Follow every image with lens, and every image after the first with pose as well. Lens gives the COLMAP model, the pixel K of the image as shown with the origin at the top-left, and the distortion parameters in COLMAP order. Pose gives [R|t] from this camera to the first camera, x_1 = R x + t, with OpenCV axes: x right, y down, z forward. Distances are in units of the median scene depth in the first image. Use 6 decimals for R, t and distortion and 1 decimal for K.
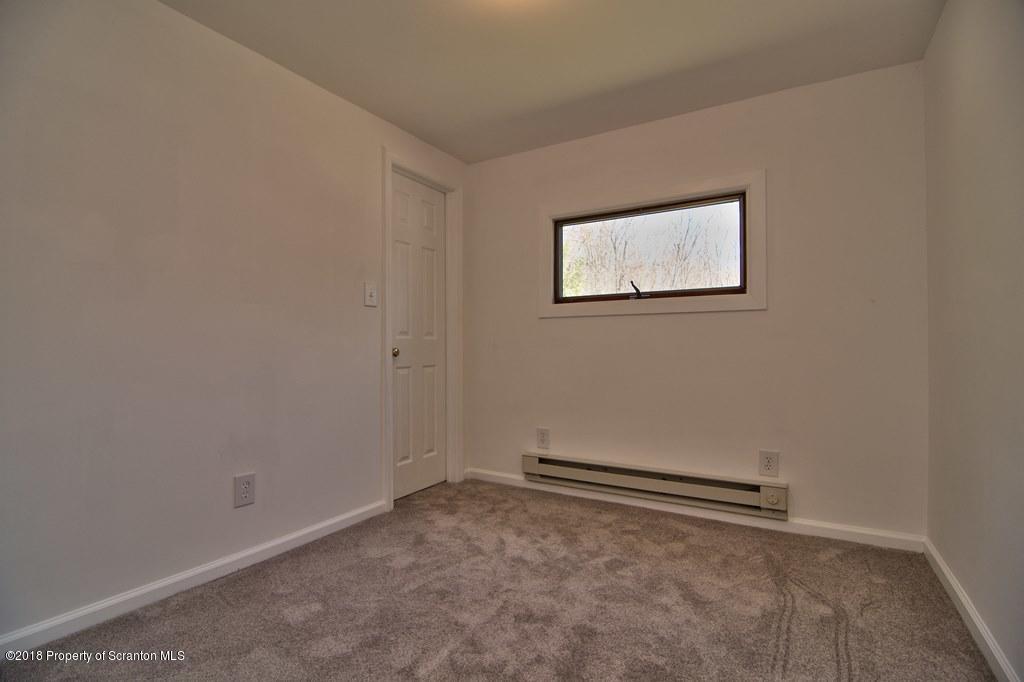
lens RADIAL K [[487.6, 0, 512.1], [0, 487.6, 344.4], [0, 0, 1]] dist [-0.008324, -0.009635]
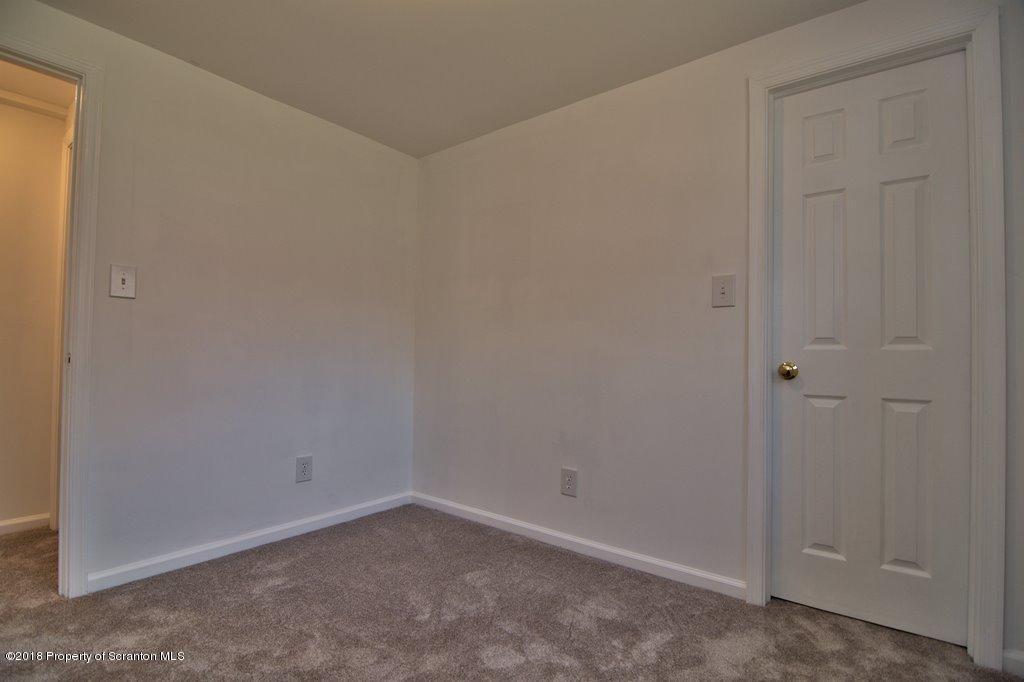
lens RADIAL K [[487.6, 0, 512.4], [0, 487.6, 349.8], [0, 0, 1]] dist [-0.008324, -0.009635]
pose [[-0.127753, -0.020070, -0.991603, 0.463090], [-0.012984, 0.999743, -0.018562, 0.005203], [0.991721, 0.010503, -0.127981, 0.746400]]
